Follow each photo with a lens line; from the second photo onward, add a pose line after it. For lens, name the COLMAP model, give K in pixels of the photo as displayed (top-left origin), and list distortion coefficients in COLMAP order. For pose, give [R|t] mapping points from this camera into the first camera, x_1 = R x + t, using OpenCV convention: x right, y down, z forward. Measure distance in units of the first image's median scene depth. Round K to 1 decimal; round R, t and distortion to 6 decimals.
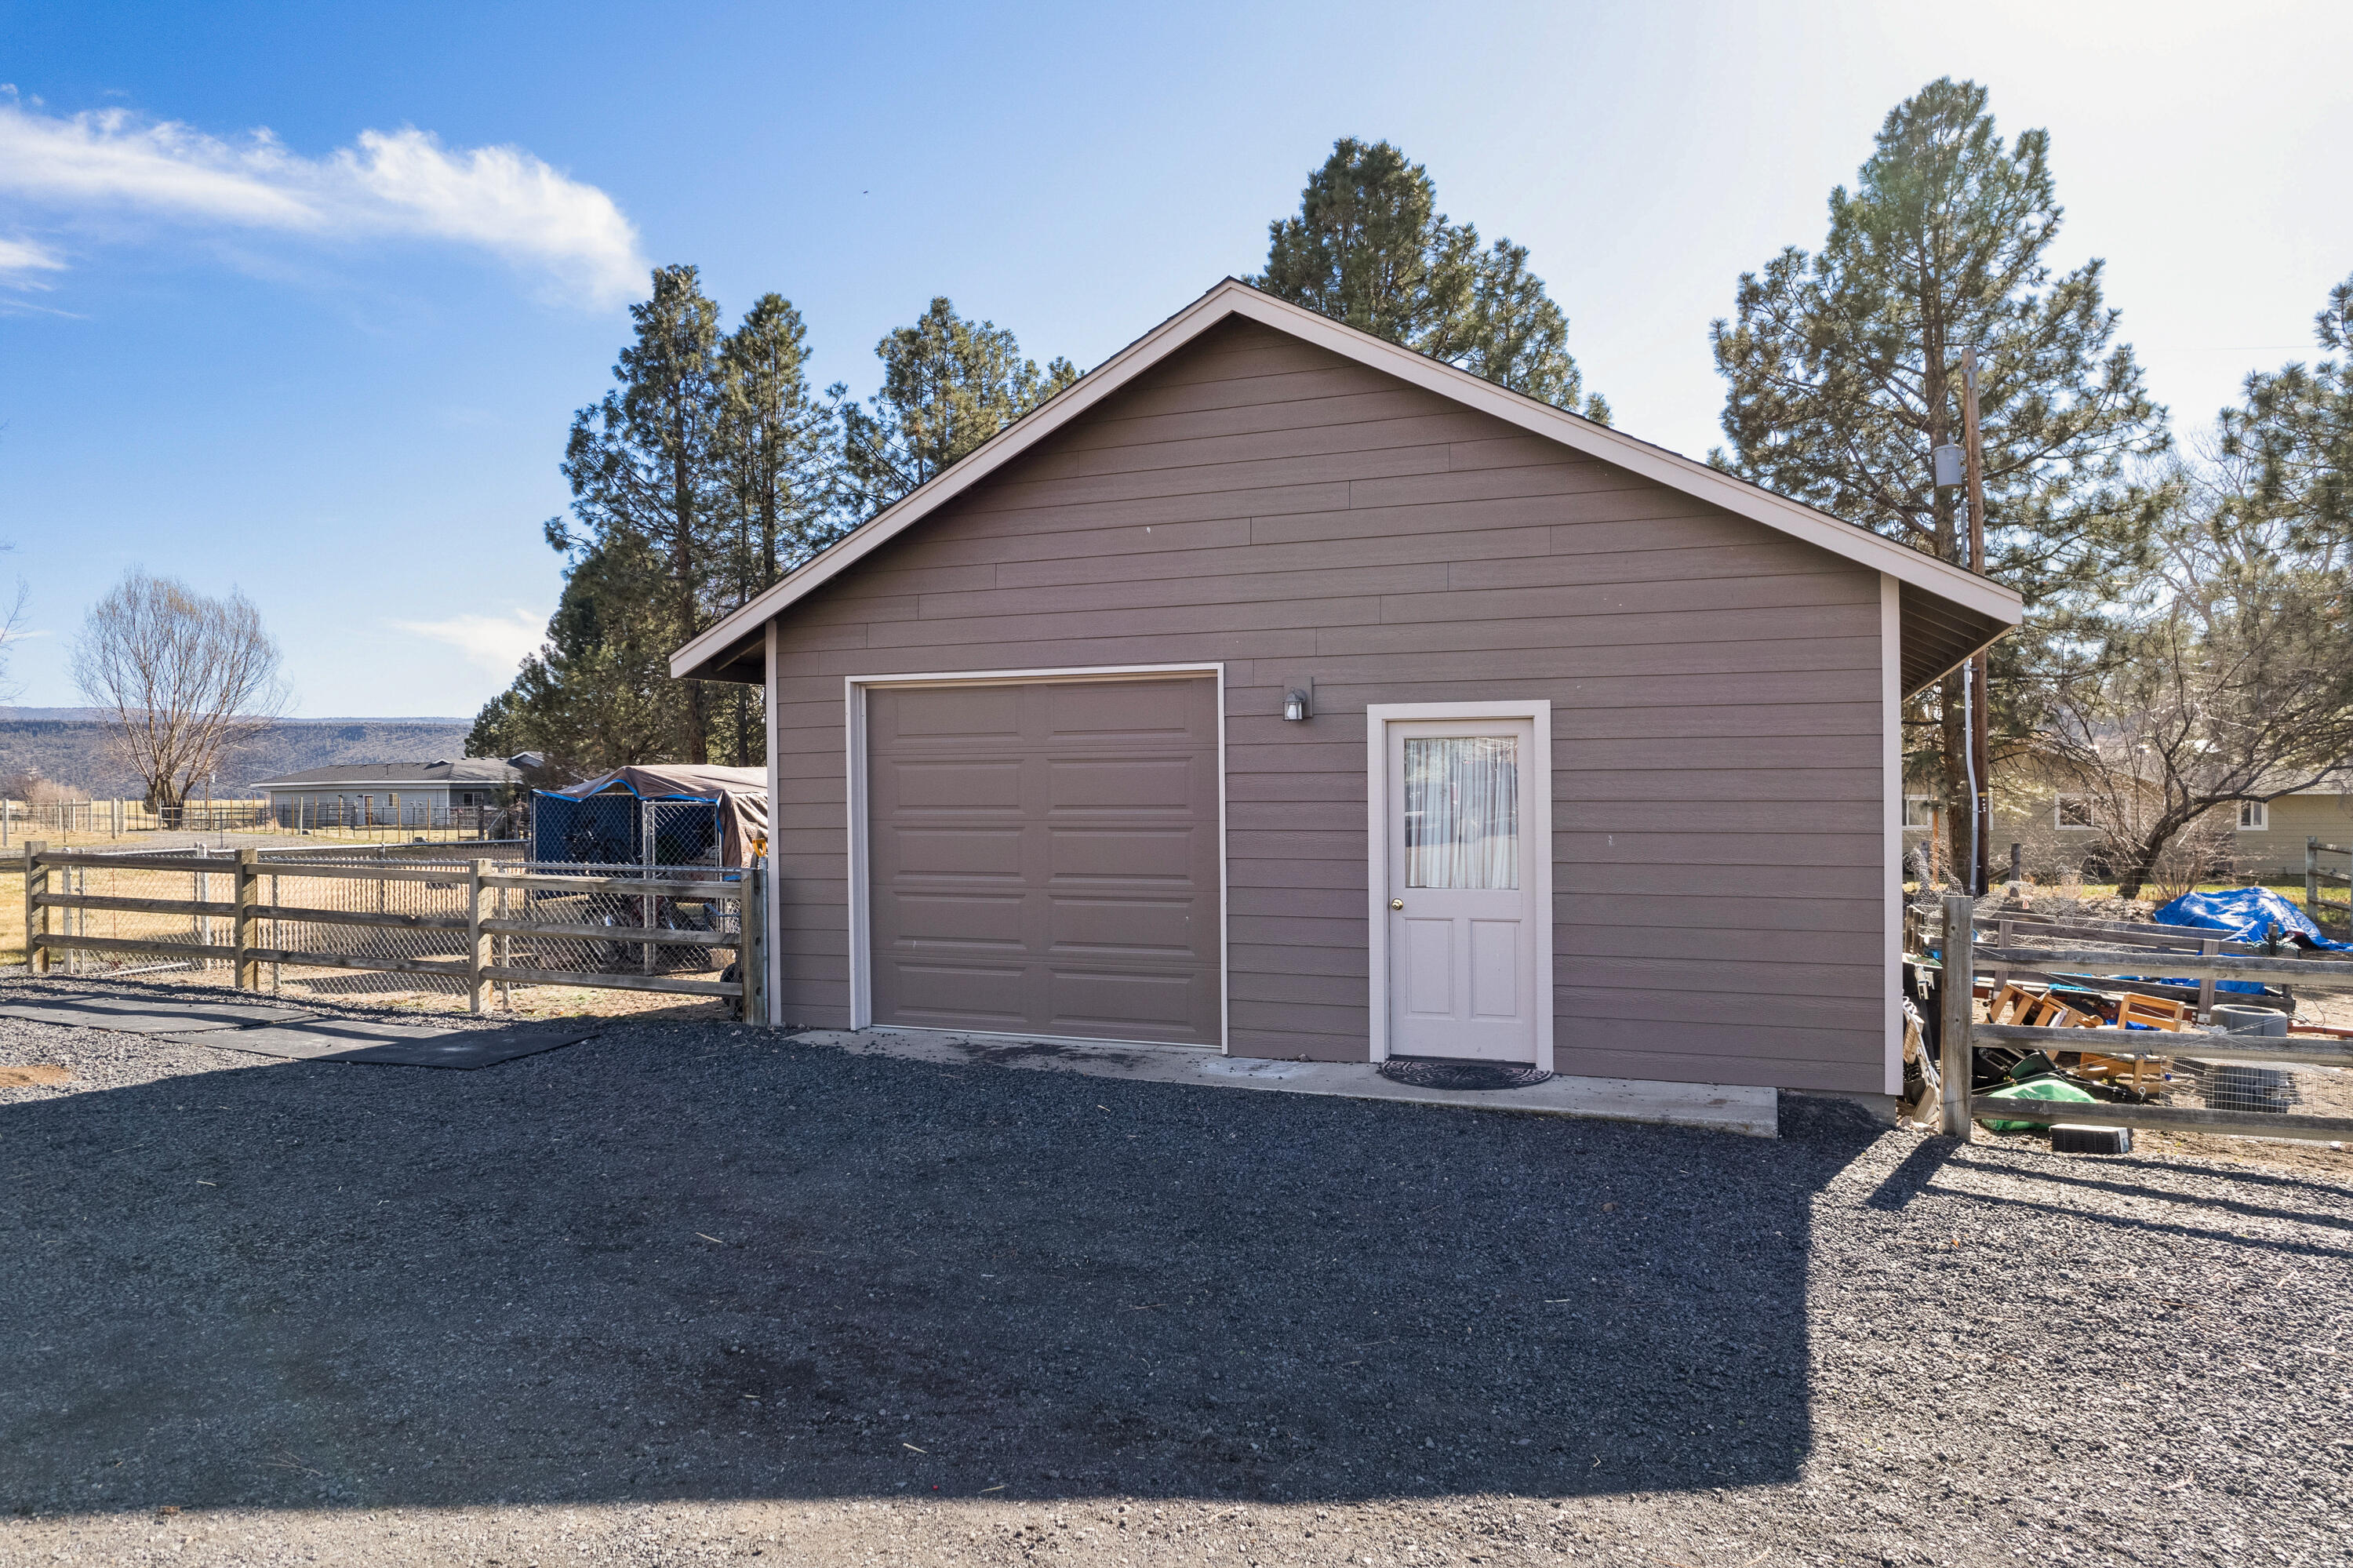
lens RADIAL K [[1538.4, 0, 1182.8], [0, 1538.4, 795.9], [0, 0, 1]] dist [-0.074326, 0.066693]
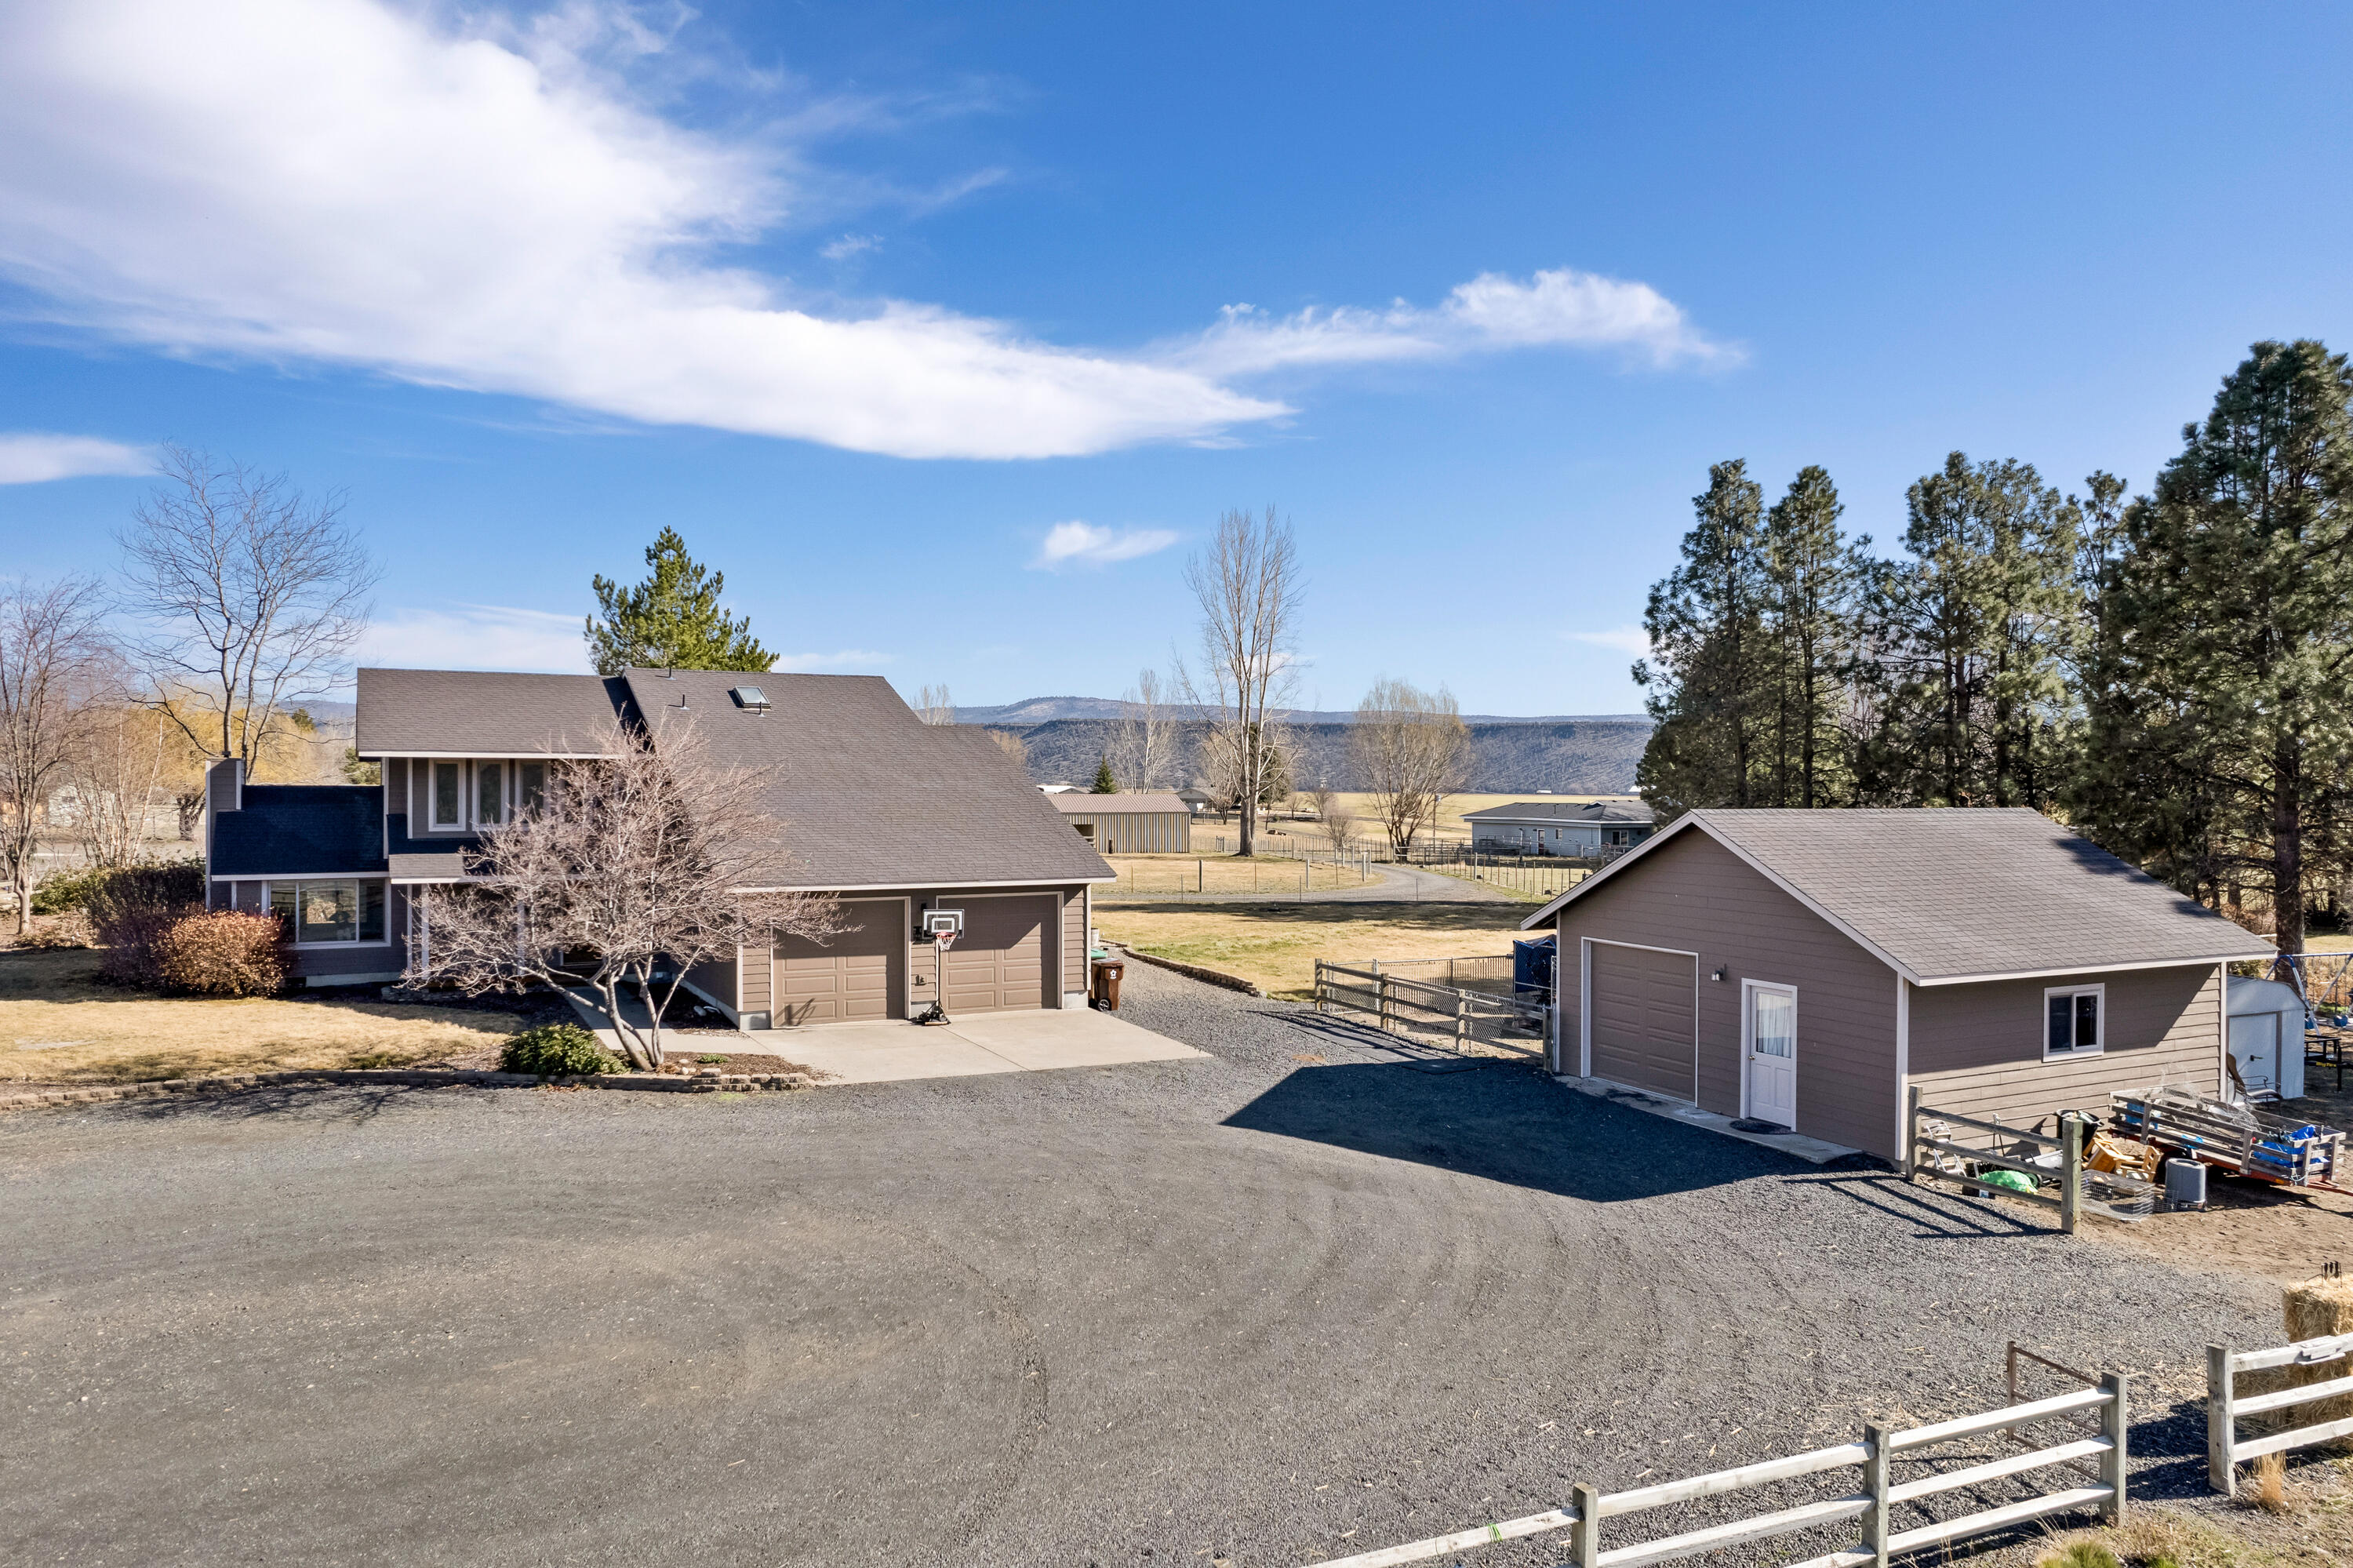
lens RADIAL K [[1538.4, 0, 1161.6], [0, 1538.4, 790.4], [0, 0, 1]] dist [-0.074326, 0.066693]
pose [[0.727540, 0.012861, -0.685945, 0.209703], [-0.016011, 0.999870, 0.001765, -0.065407], [0.685878, 0.009699, 0.727651, -0.273275]]
